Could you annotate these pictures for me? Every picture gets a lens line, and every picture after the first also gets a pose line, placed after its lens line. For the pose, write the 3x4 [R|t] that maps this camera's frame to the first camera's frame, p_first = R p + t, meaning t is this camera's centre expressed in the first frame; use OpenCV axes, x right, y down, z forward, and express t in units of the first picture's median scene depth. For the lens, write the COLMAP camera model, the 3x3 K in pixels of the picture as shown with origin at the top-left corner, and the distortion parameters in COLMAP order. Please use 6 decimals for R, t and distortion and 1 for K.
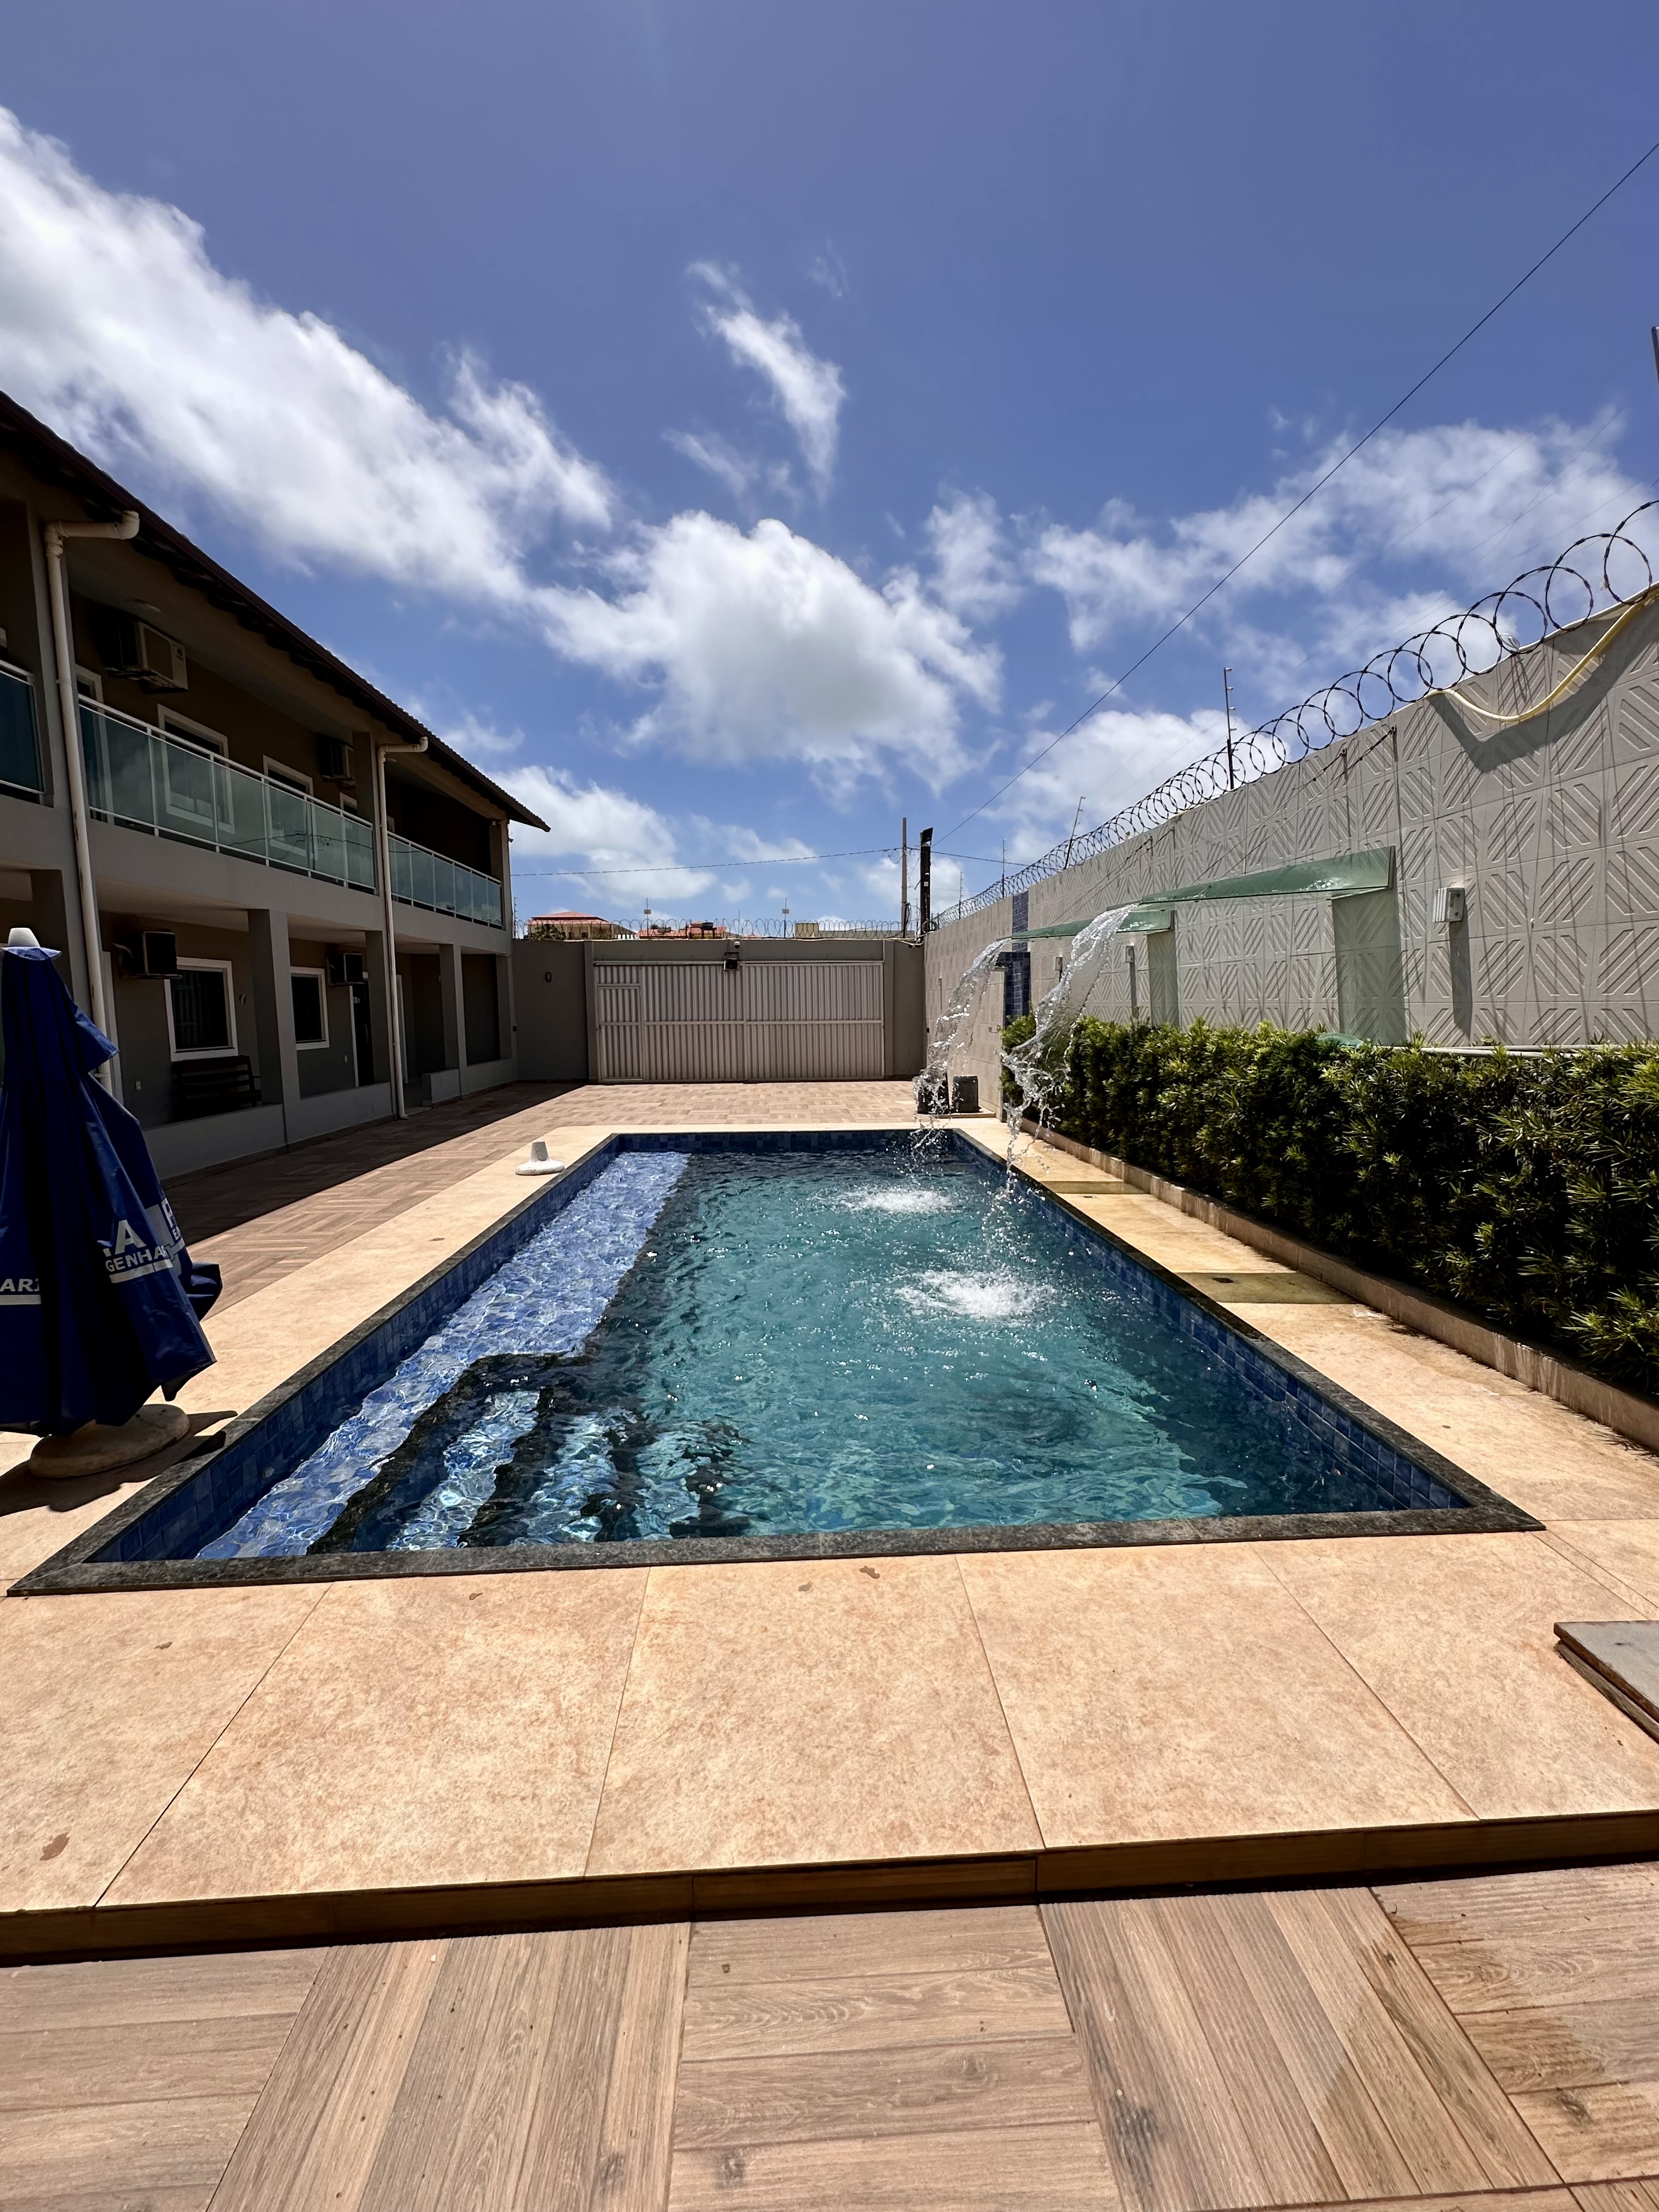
lens RADIAL K [[883.9, 0, 818.3], [0, 883.9, 1098.8], [0, 0, 1]] dist [-0.001988, -0.000123]
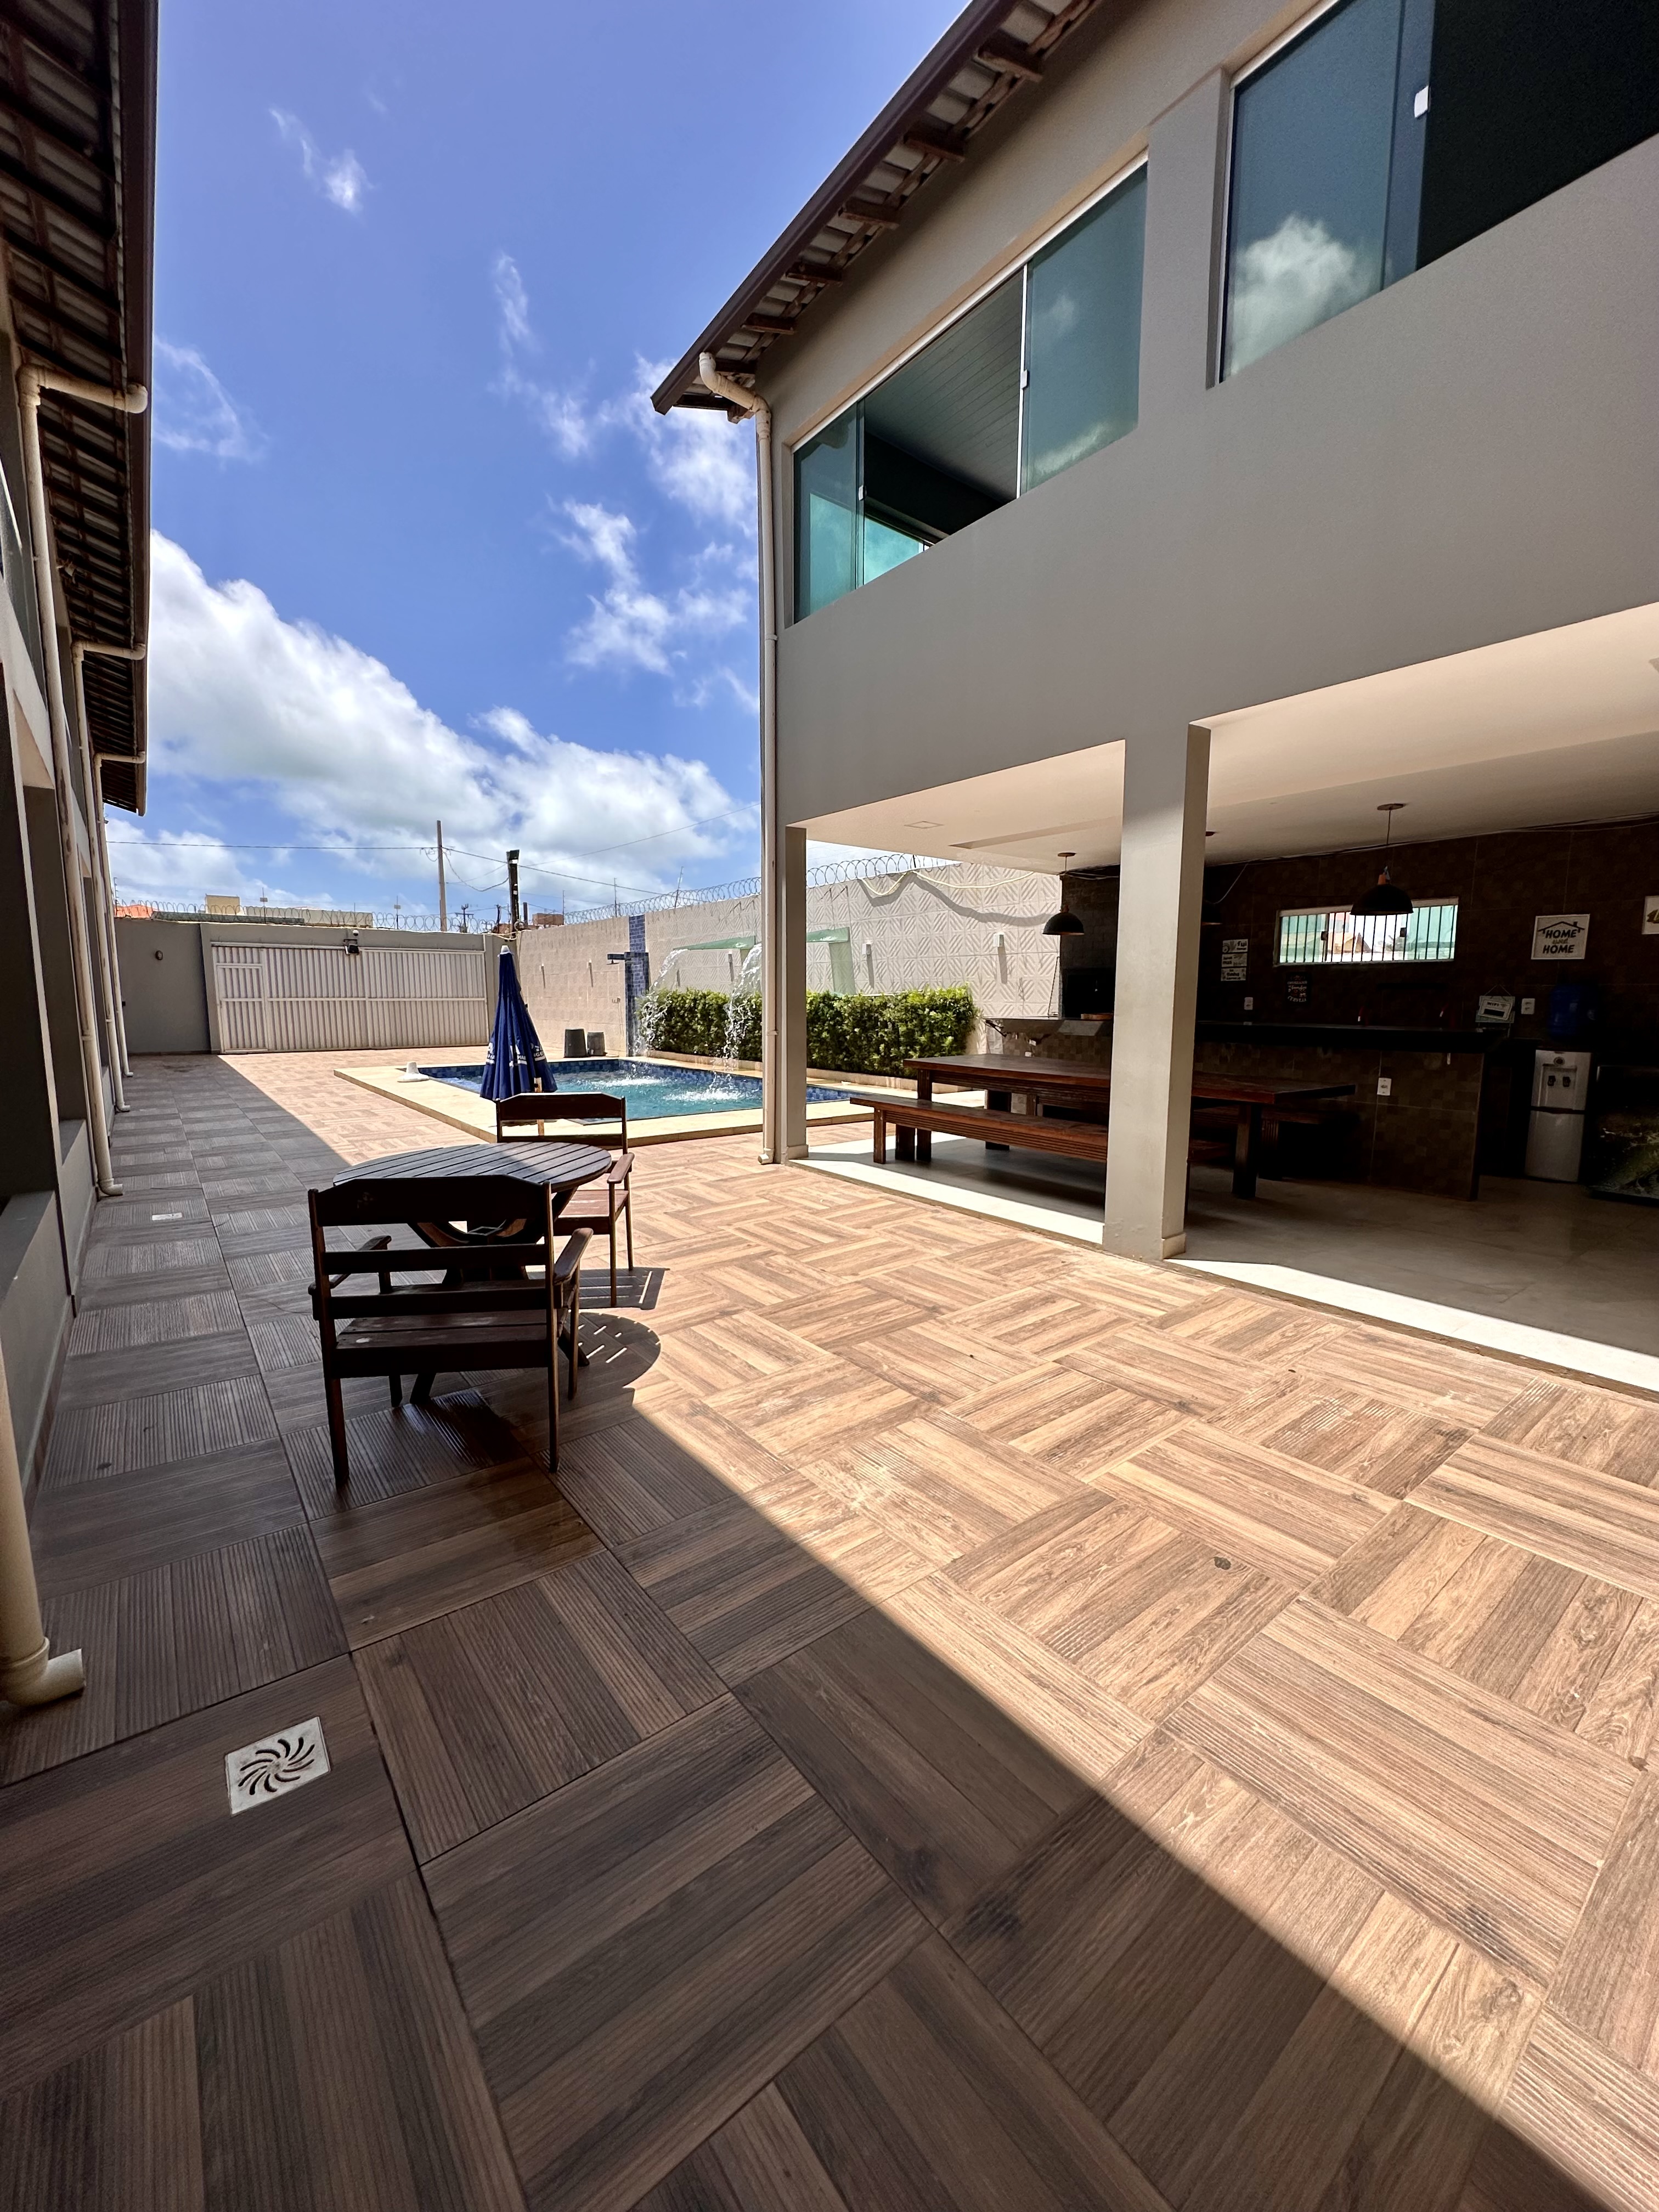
lens RADIAL K [[883.9, 0, 831.3], [0, 883.9, 1095.1], [0, 0, 1]] dist [-0.001988, -0.000123]
pose [[0.817421, -0.058432, 0.573069, -1.134917], [0.054093, 0.998232, 0.024625, 0.198385], [-0.573495, 0.010870, 0.819137, -1.391578]]
